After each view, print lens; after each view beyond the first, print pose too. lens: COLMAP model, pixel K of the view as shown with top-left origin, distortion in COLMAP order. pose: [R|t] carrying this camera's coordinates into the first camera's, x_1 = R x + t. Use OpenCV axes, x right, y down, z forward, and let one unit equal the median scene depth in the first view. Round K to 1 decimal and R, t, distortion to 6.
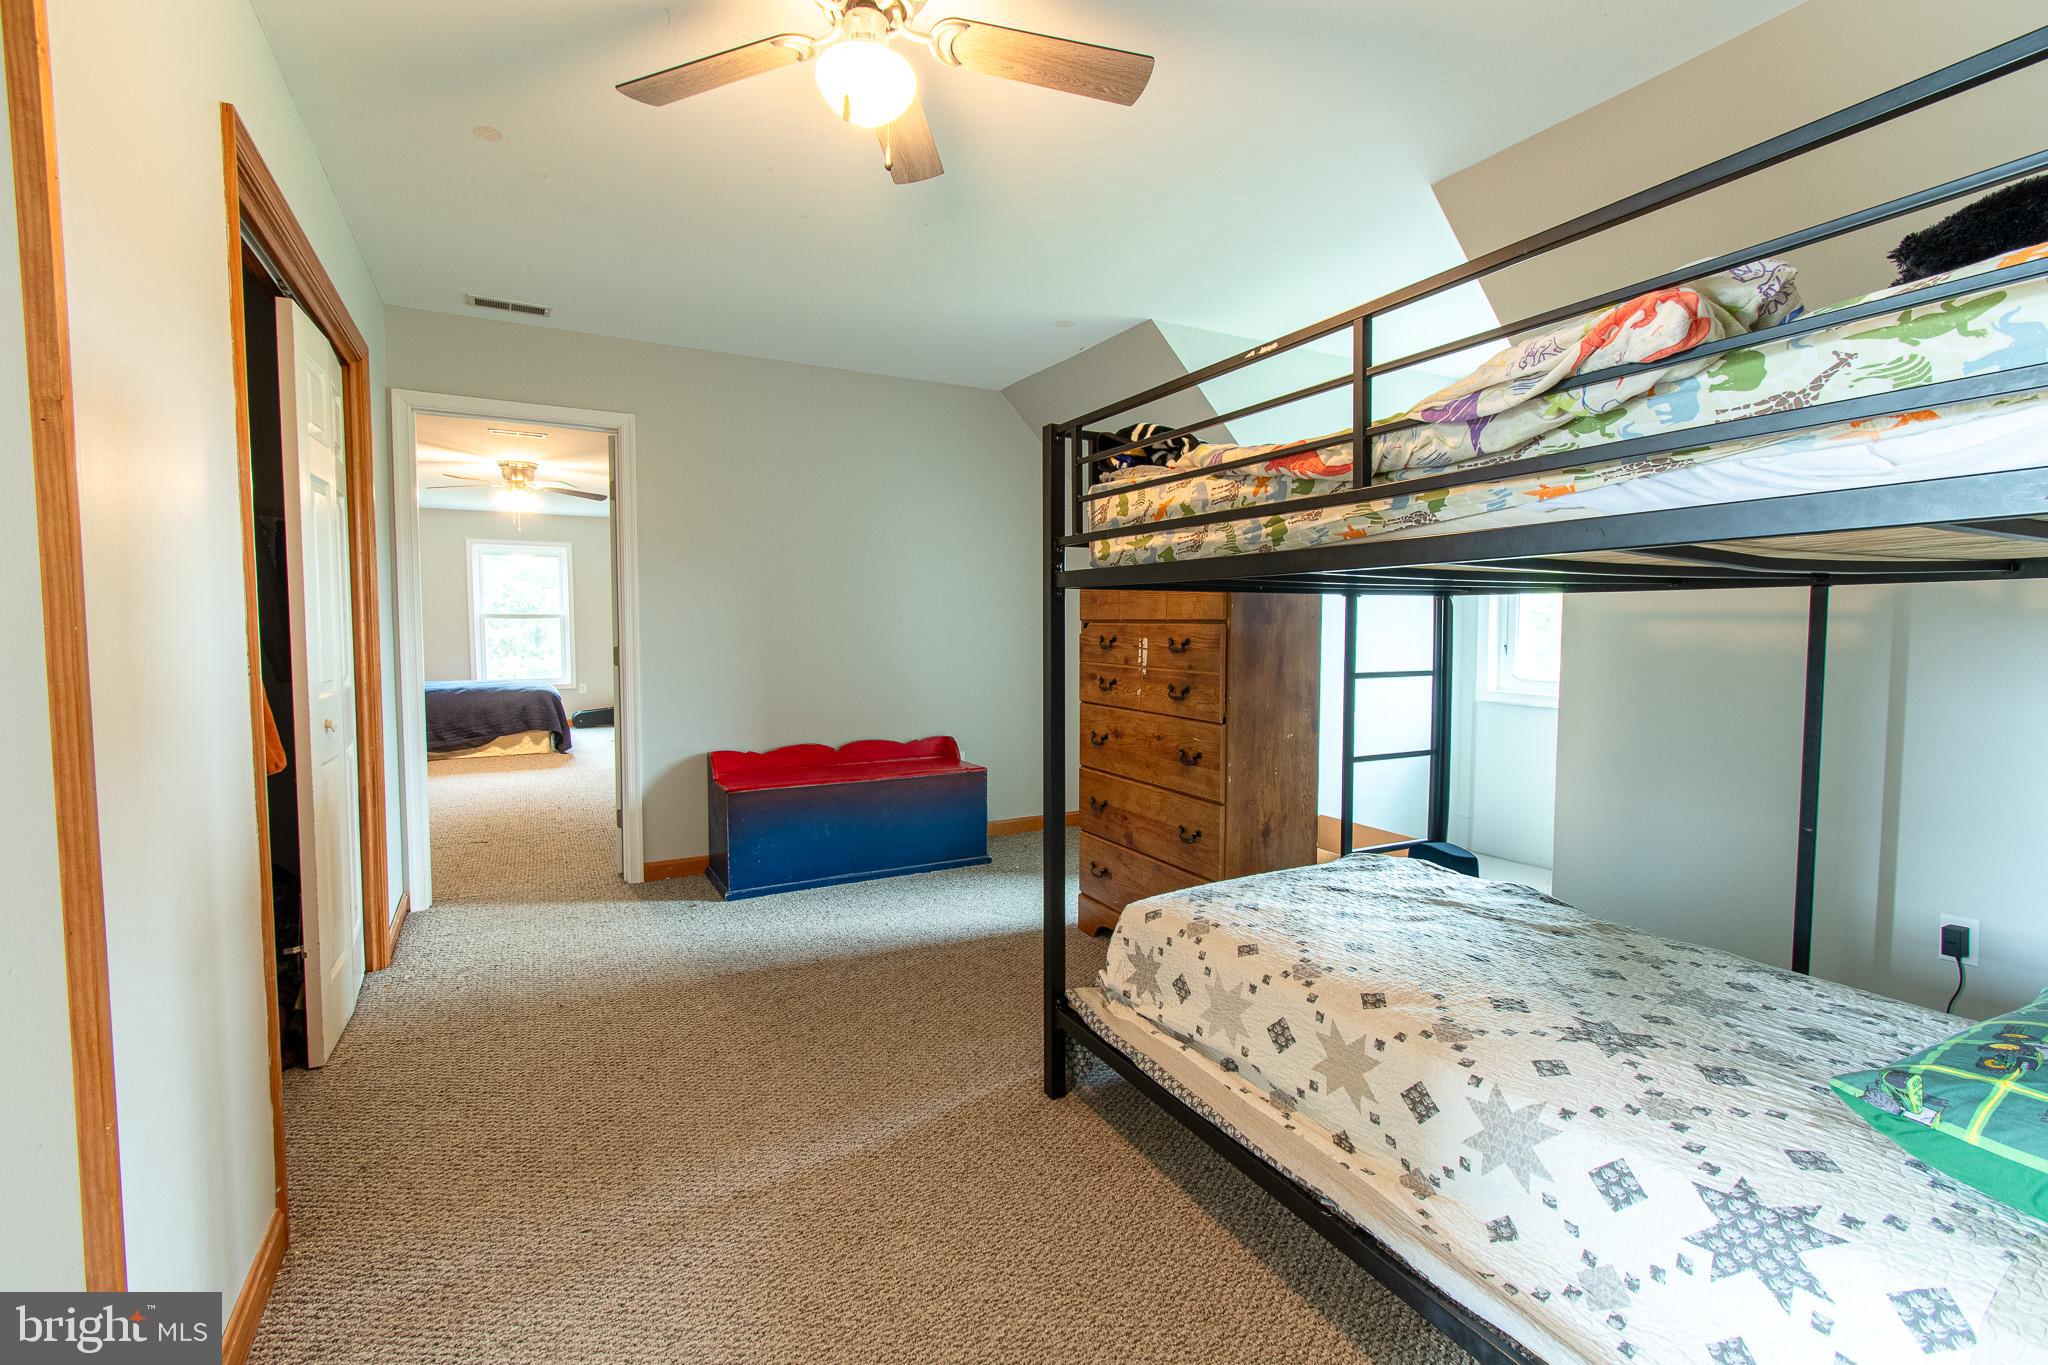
lens RADIAL K [[902.9, 0, 1024.4], [0, 902.9, 675.1], [0, 0, 1]] dist [0.001087, -0.000691]
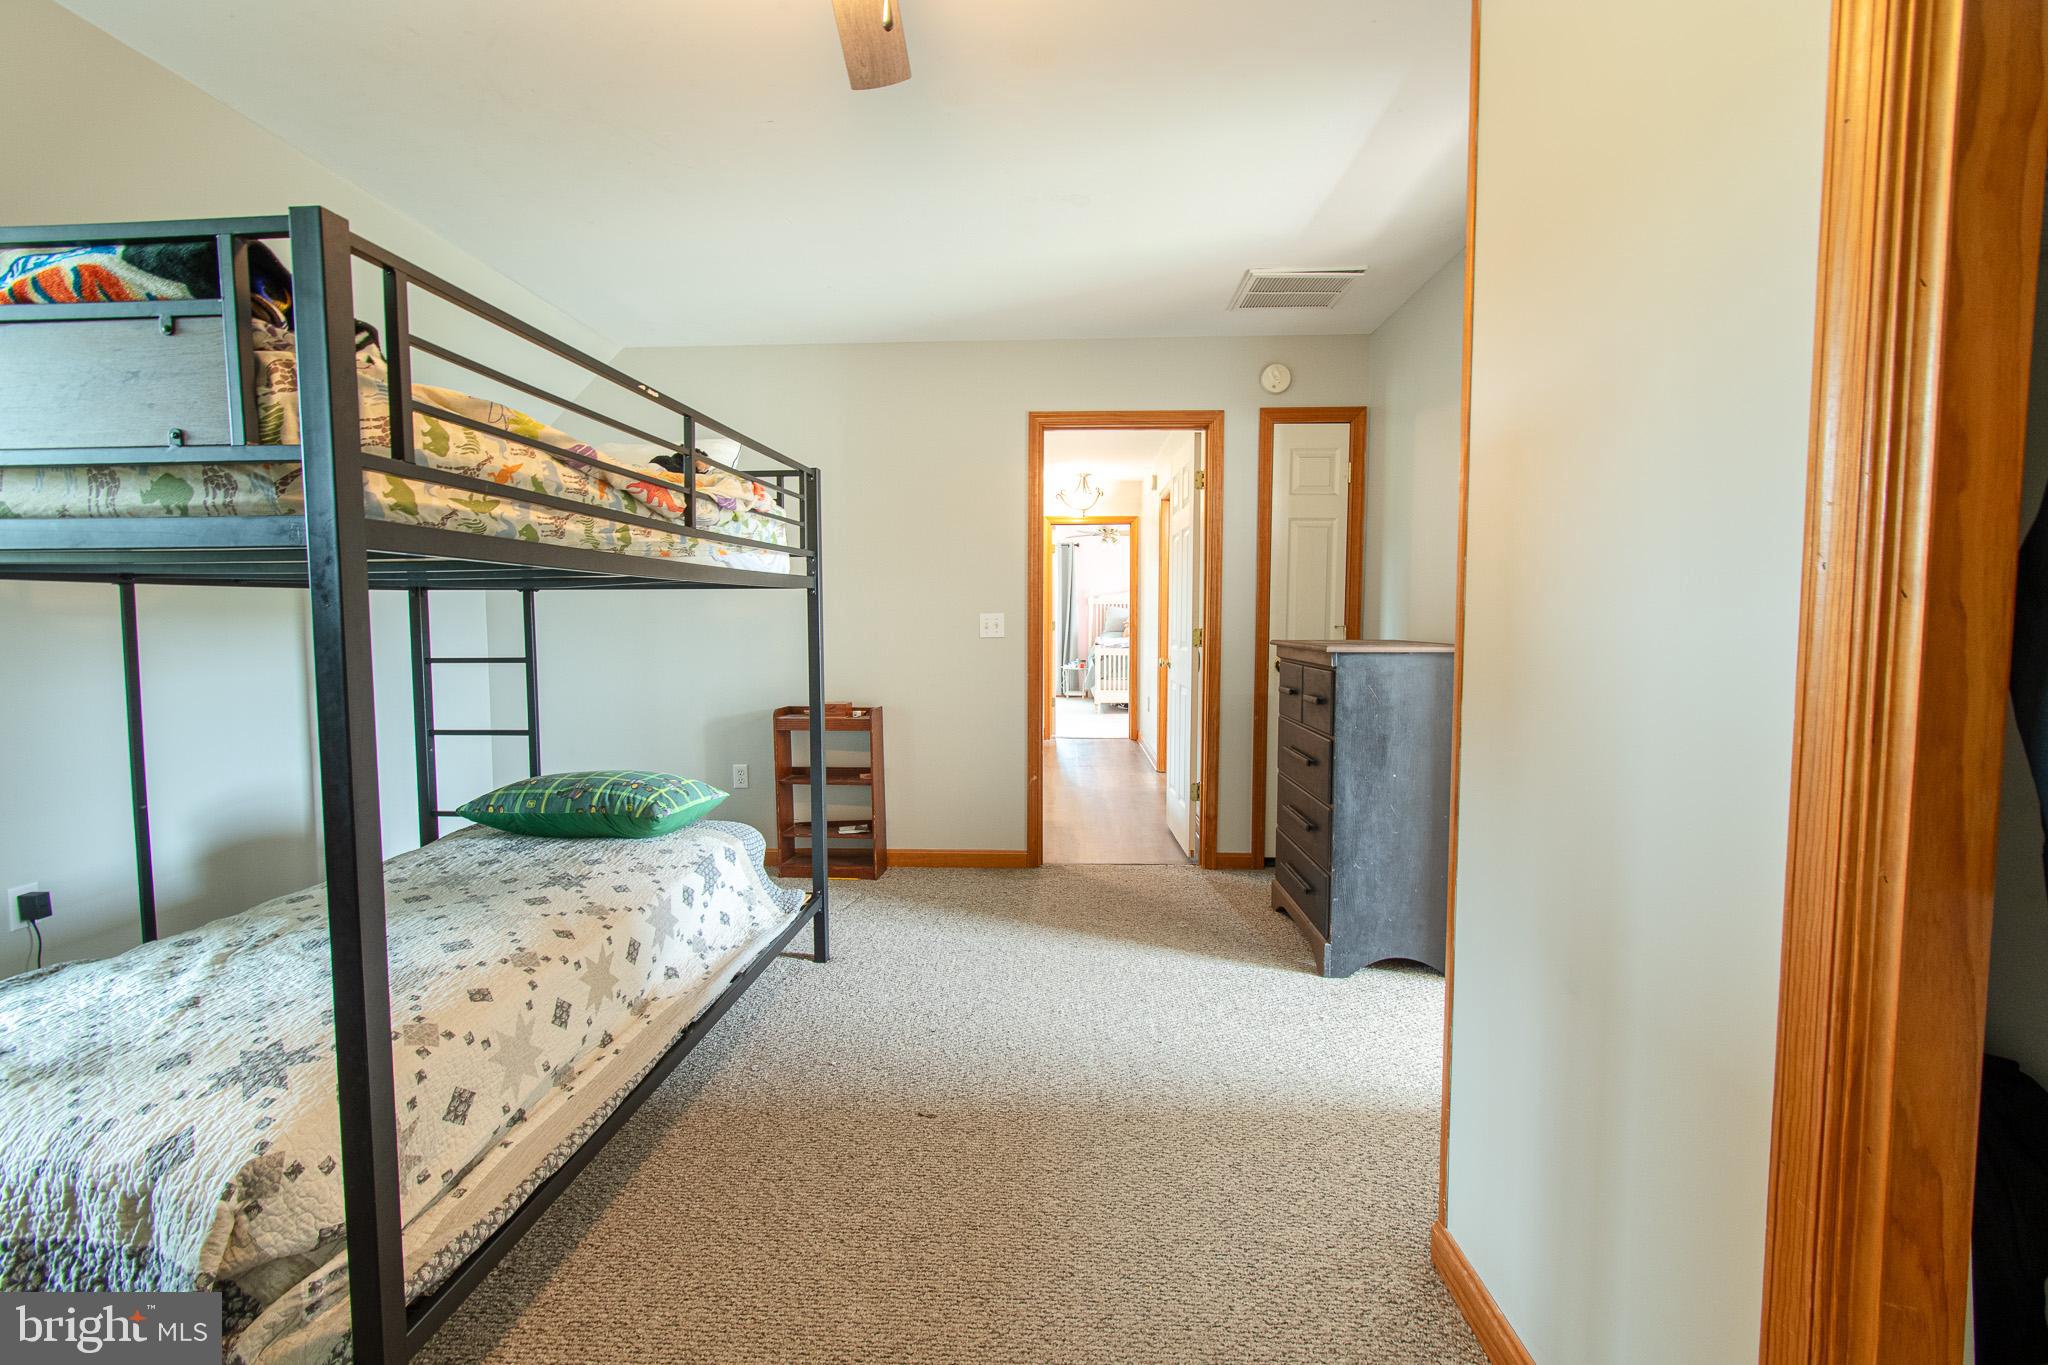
lens RADIAL K [[902.9, 0, 1024.4], [0, 902.9, 675.1], [0, 0, 1]] dist [0.001087, -0.000691]
pose [[-0.852860, -0.031895, 0.521165, -0.638215], [0.032018, 0.993060, 0.113171, -0.080728], [-0.521157, 0.113205, -0.845920, 1.426065]]
